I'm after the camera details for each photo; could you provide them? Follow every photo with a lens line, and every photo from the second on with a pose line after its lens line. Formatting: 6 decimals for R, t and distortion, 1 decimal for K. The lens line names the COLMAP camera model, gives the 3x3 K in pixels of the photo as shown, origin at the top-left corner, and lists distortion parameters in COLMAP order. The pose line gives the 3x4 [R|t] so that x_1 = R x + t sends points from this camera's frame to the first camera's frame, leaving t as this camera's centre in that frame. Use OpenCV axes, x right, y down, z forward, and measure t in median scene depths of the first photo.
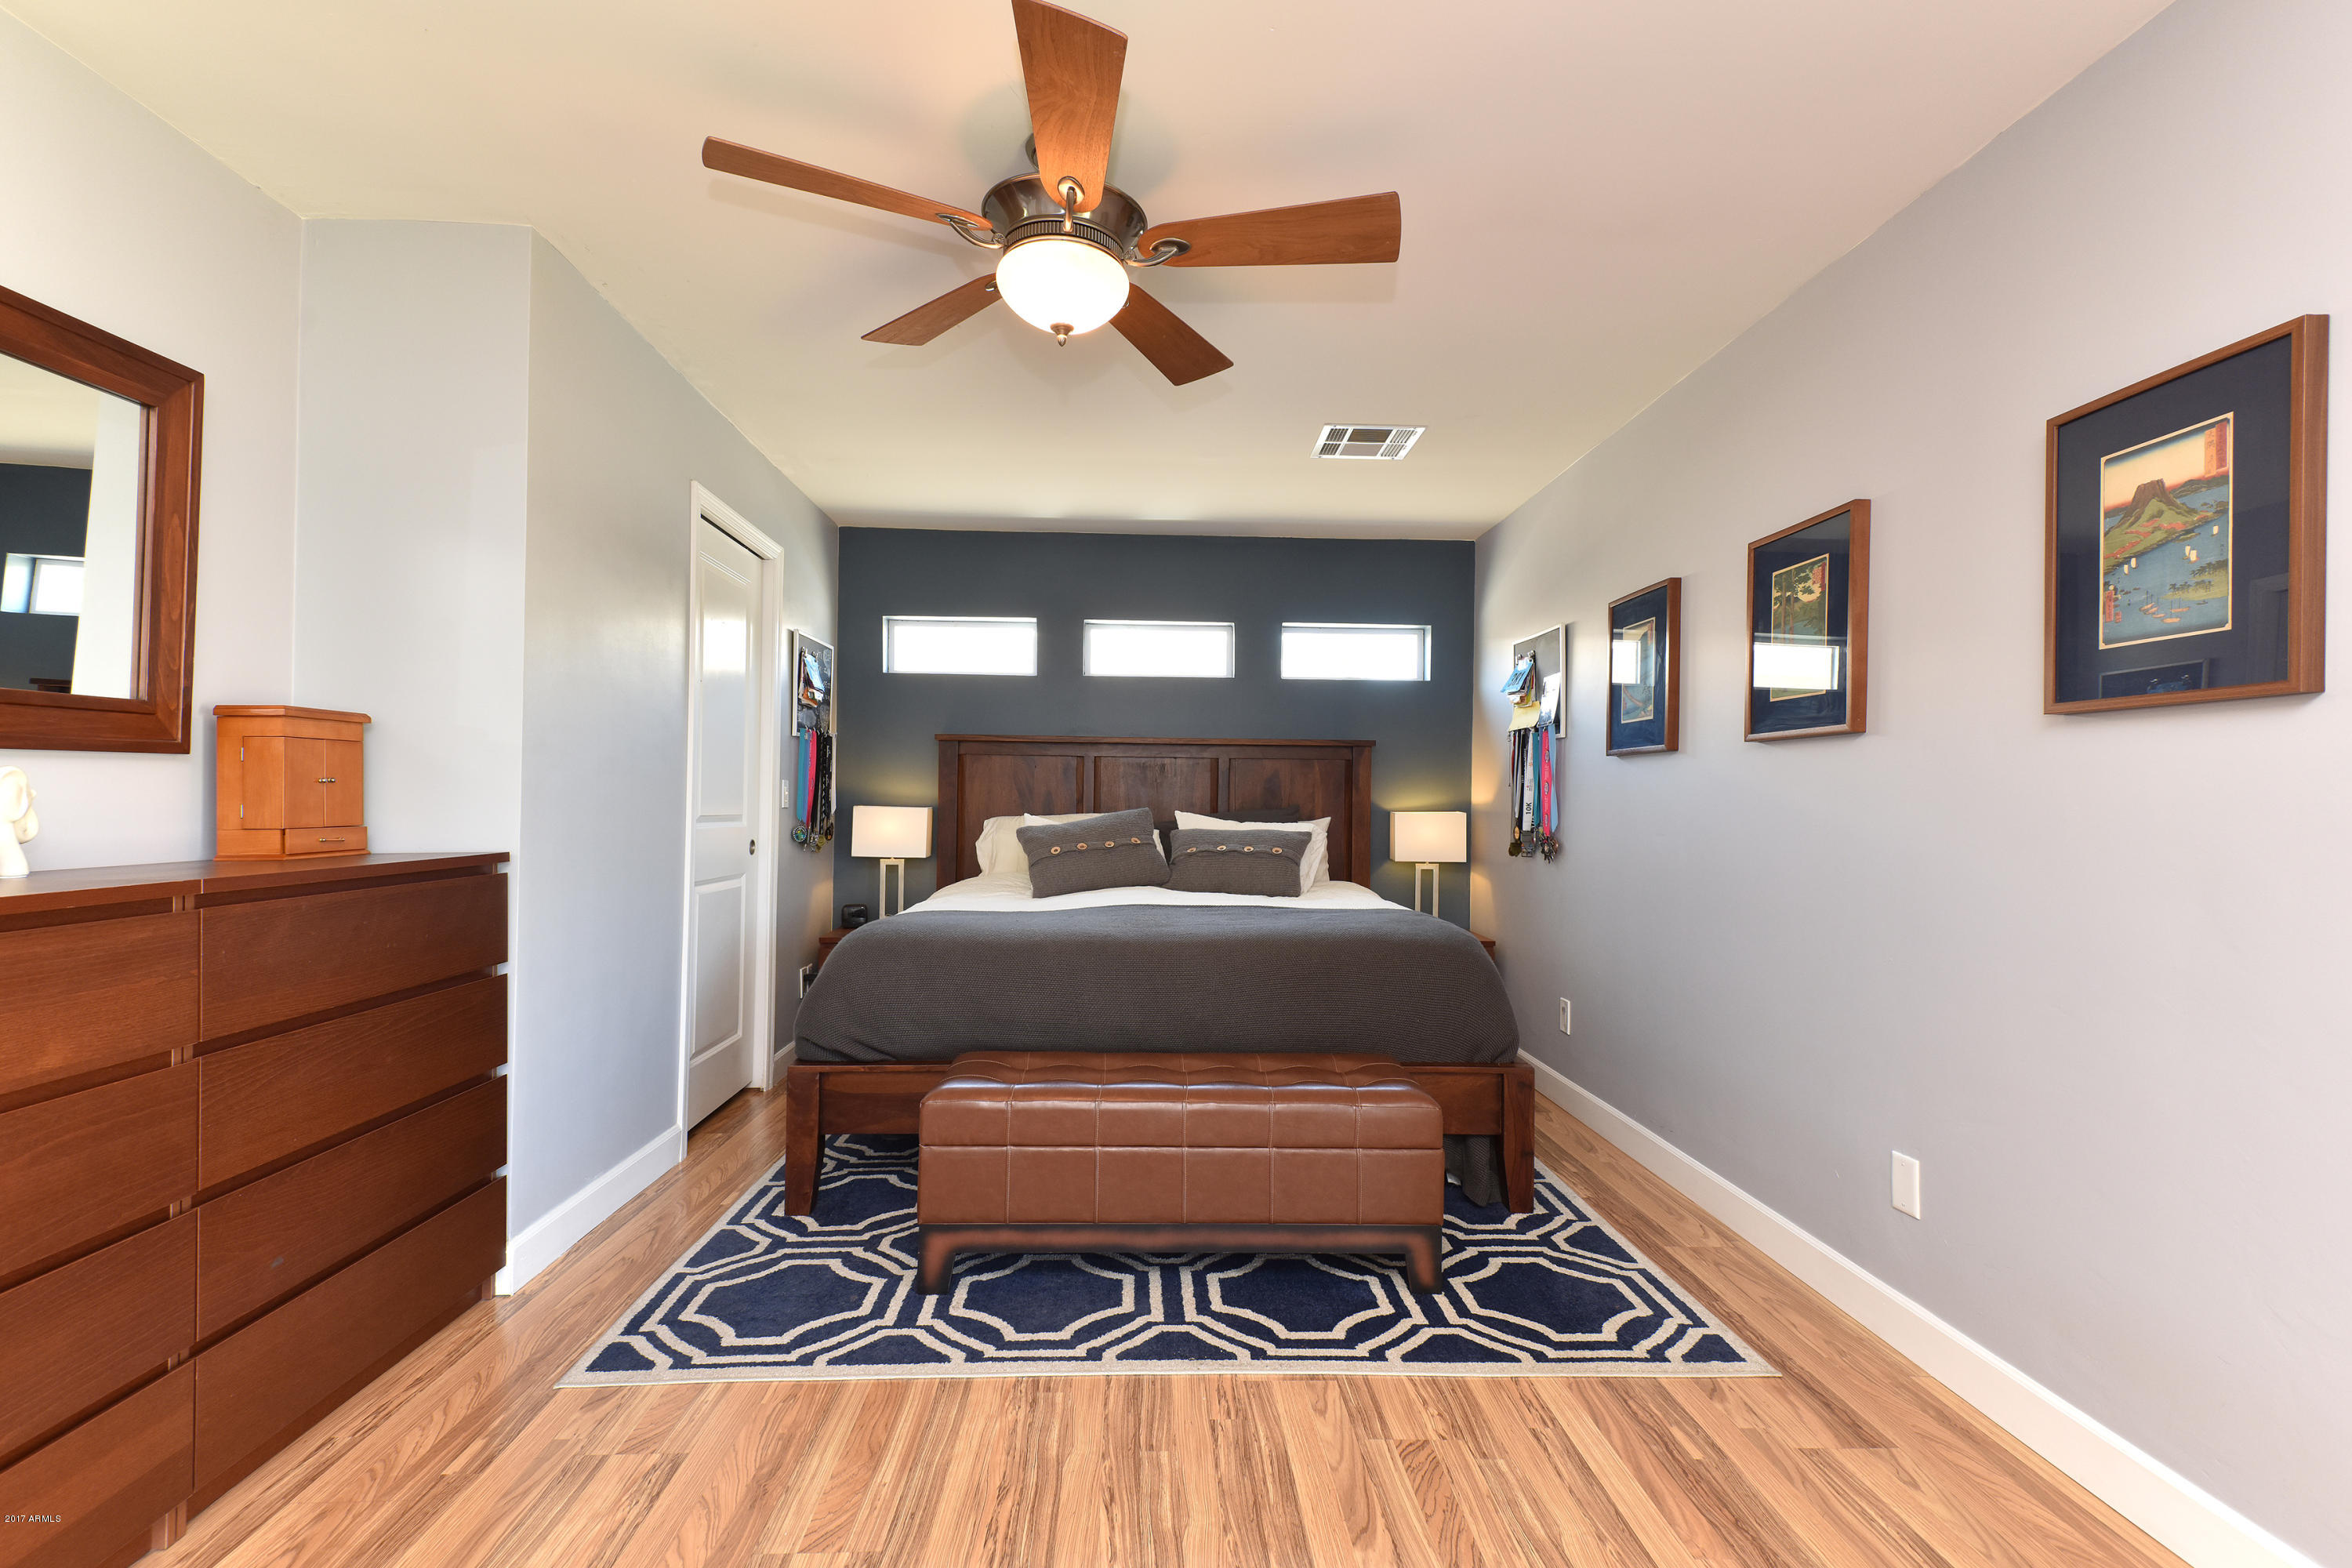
lens RADIAL K [[1084.3, 0, 1182.3], [0, 1084.3, 790.3], [0, 0, 1]] dist [0.033409, -0.013489]
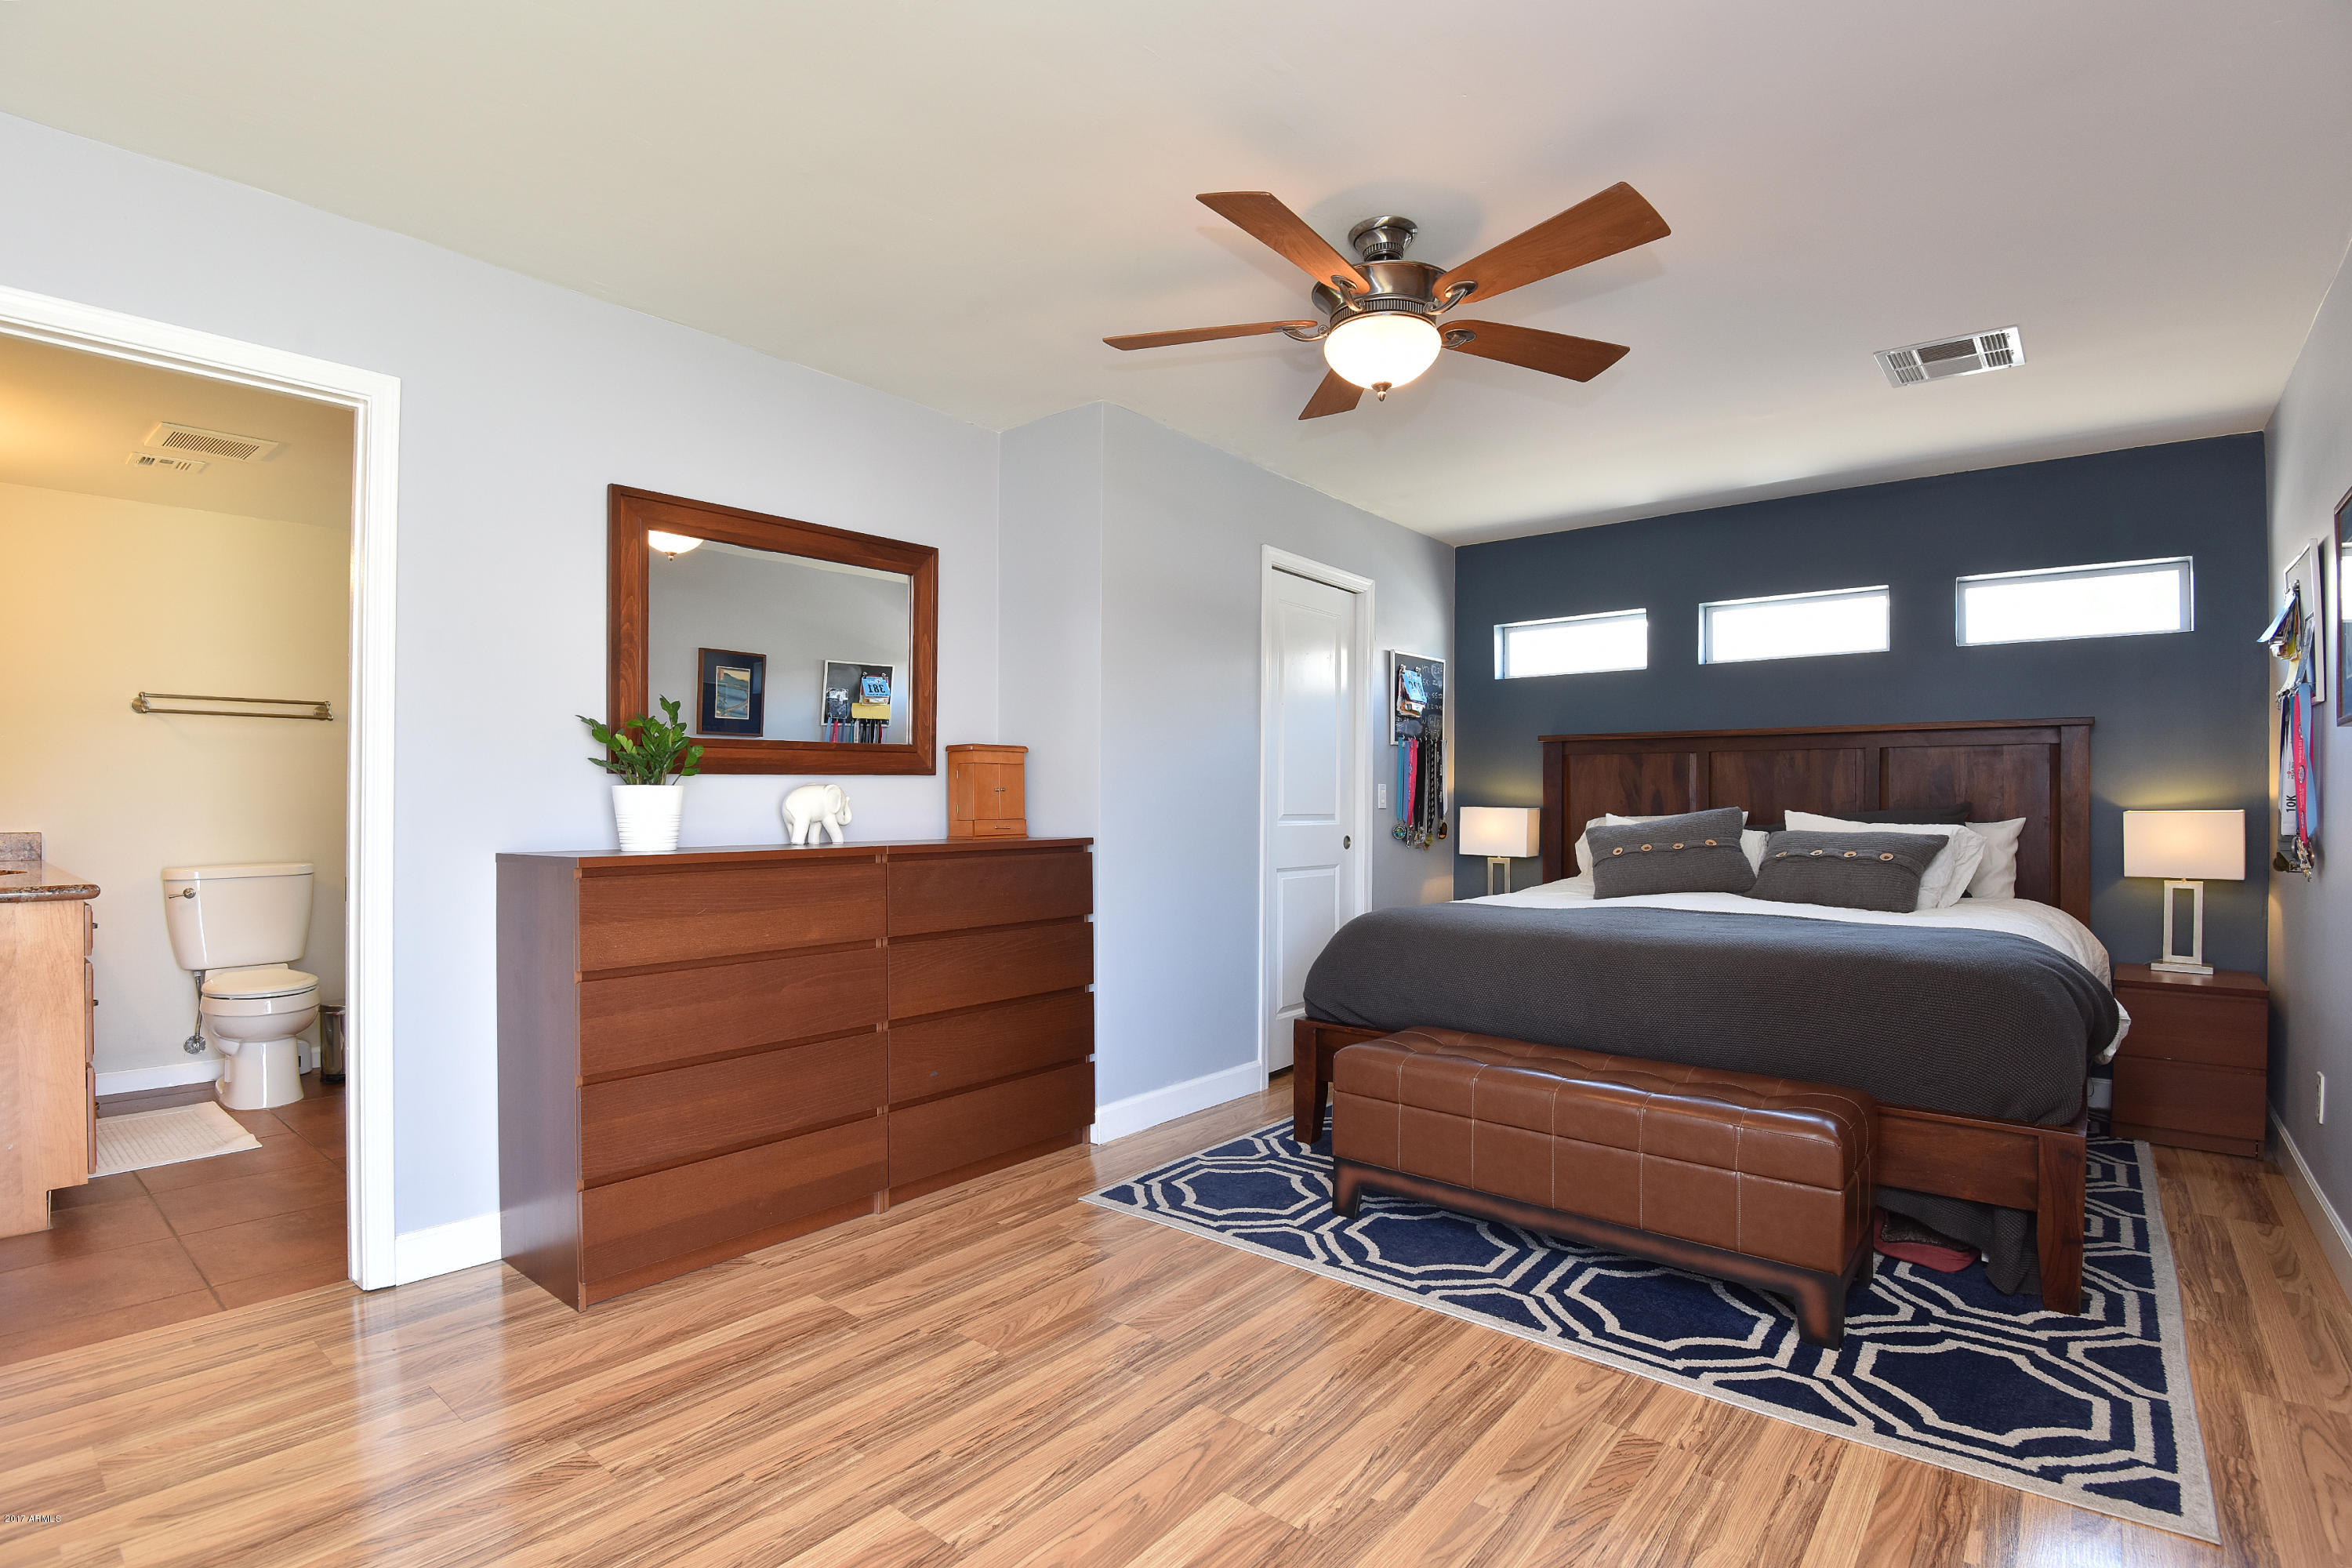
lens RADIAL K [[1118.6, 0, 1161.8], [0, 1118.6, 790.9], [0, 0, 1]] dist [-0.025821, -0.007830]
pose [[0.739208, -0.015465, -0.673299, 0.439876], [0.012813, 0.999878, -0.008900, 0.009554], [0.673355, -0.002048, 0.739317, -0.021578]]
